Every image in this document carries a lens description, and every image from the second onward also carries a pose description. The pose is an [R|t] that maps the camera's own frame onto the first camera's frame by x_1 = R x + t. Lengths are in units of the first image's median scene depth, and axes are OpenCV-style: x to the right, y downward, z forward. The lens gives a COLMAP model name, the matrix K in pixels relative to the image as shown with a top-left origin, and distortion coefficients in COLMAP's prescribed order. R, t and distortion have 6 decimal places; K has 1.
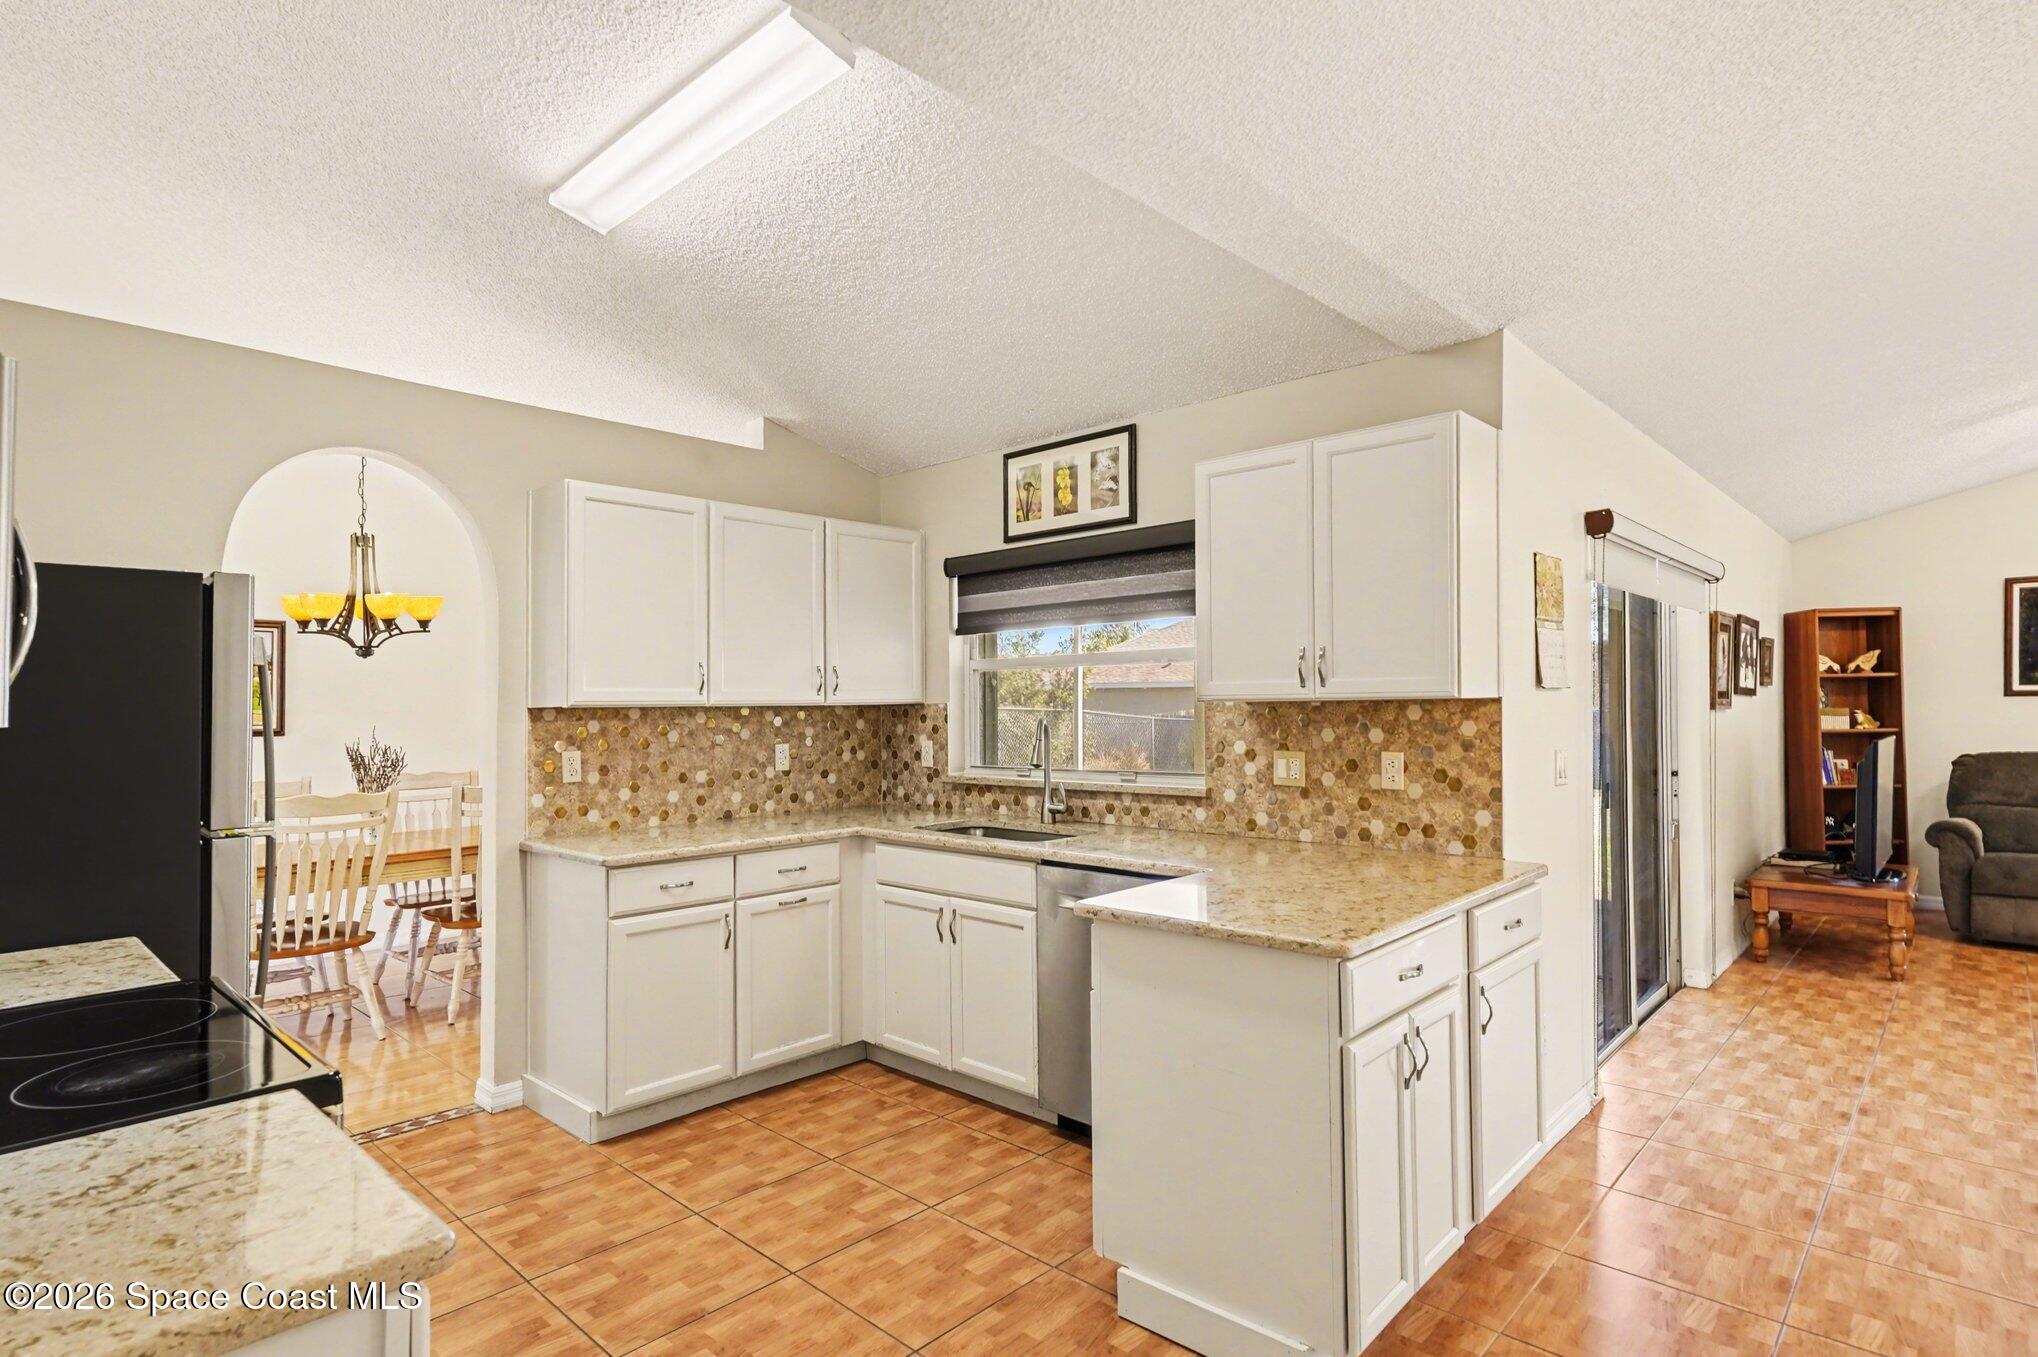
lens RADIAL K [[1044.4, 0, 1019.0], [0, 1044.4, 678.5], [0, 0, 1]] dist [-0.018925, 0.000273]
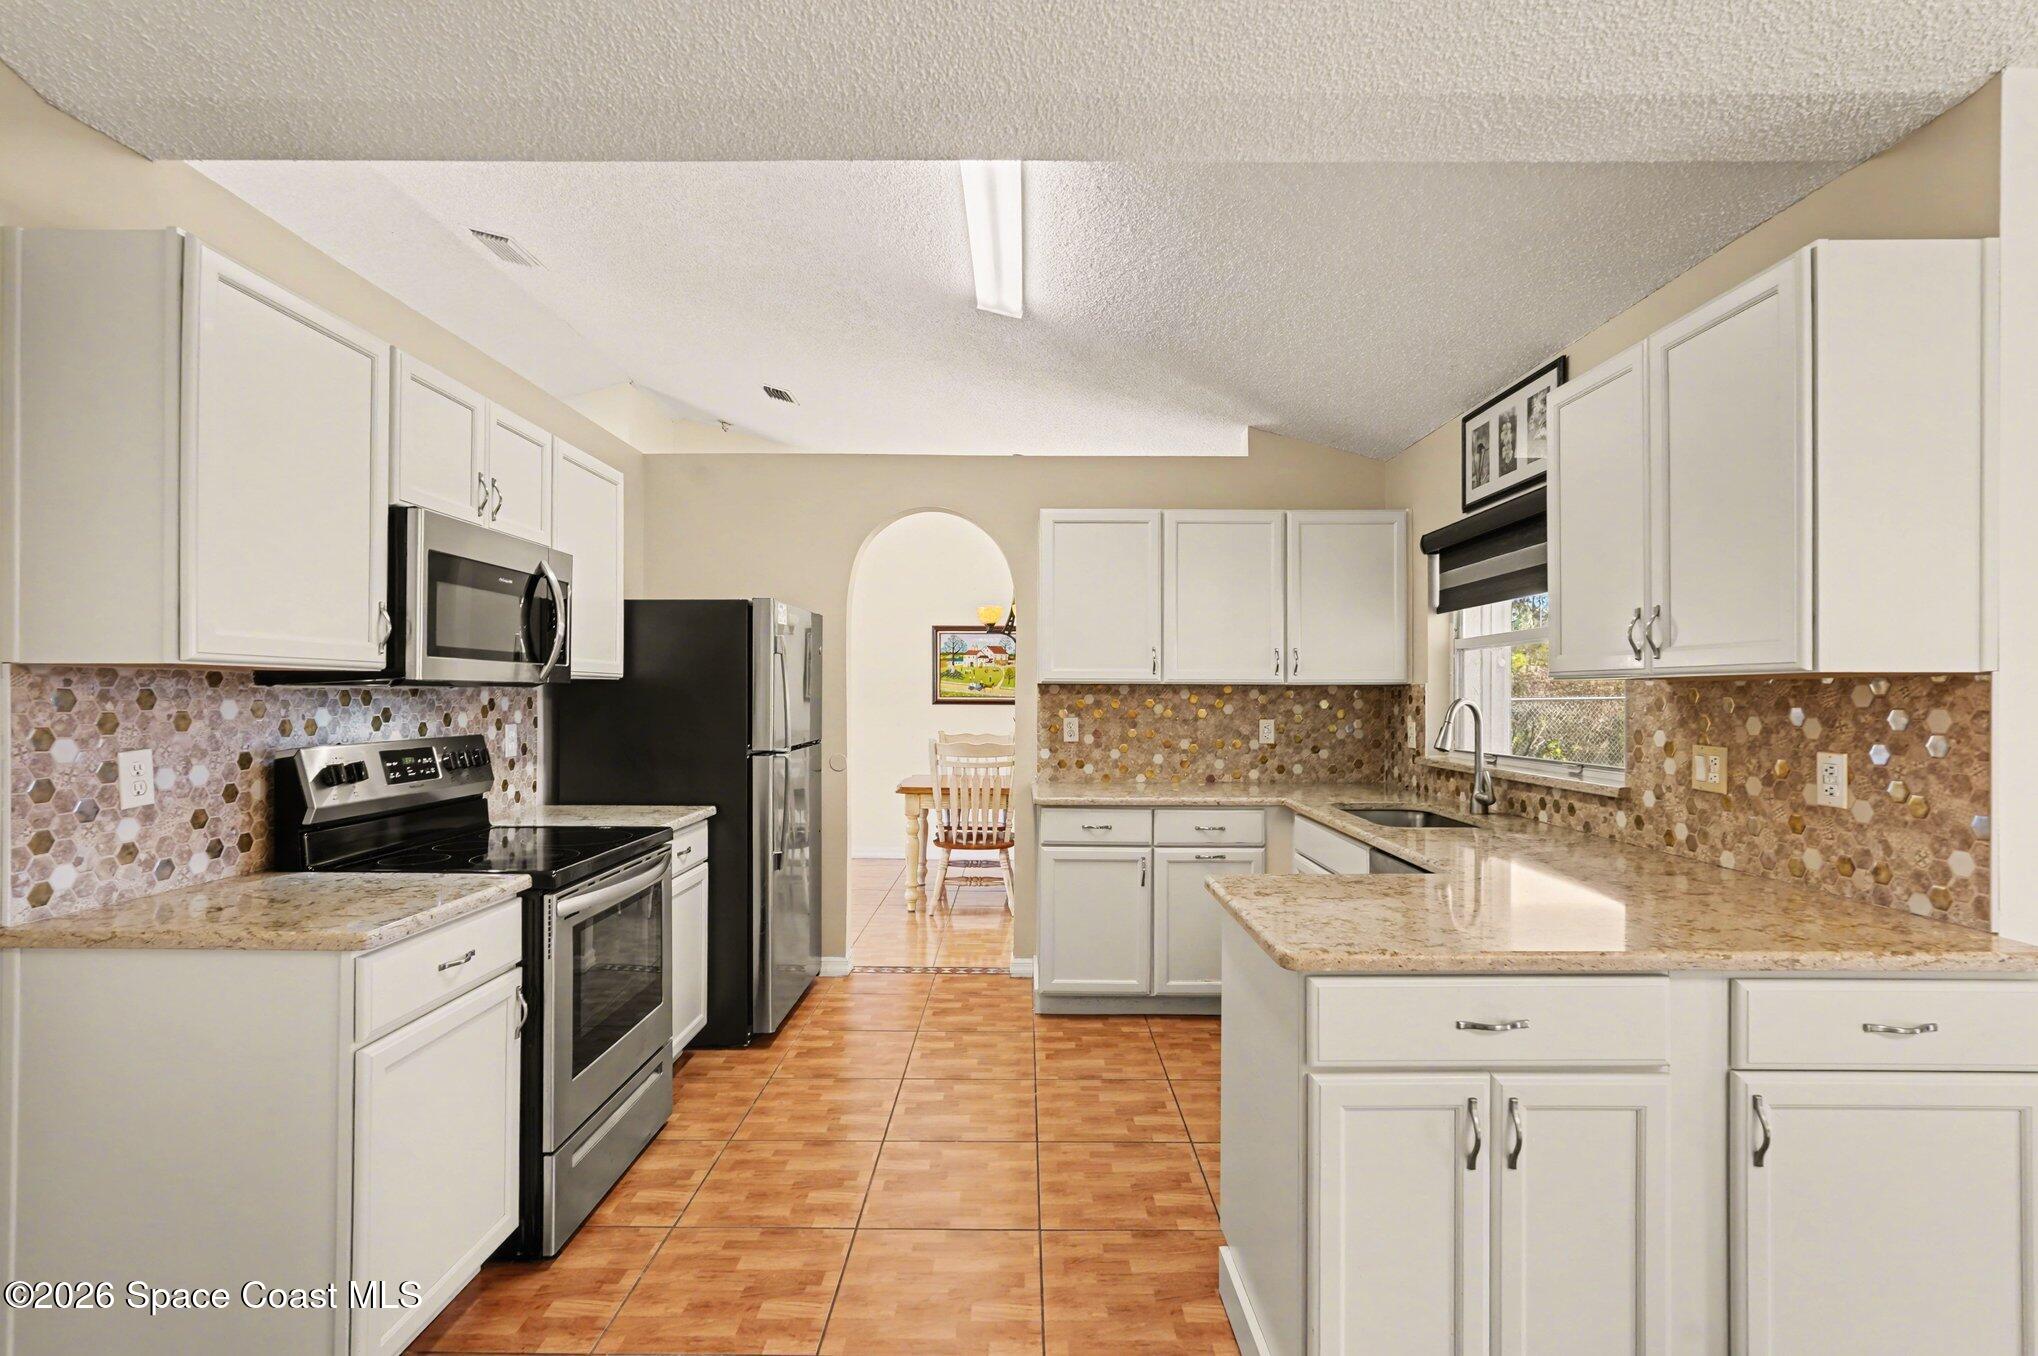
lens RADIAL K [[924.6, 0, 1017.3], [0, 924.6, 687.3], [0, 0, 1]] dist [-0.019147, 0.000601]
pose [[0.679447, 0.008747, -0.733672, 0.370138], [0.006606, 0.999815, 0.018037, 0.010709], [0.733695, -0.017102, 0.679264, 0.165990]]
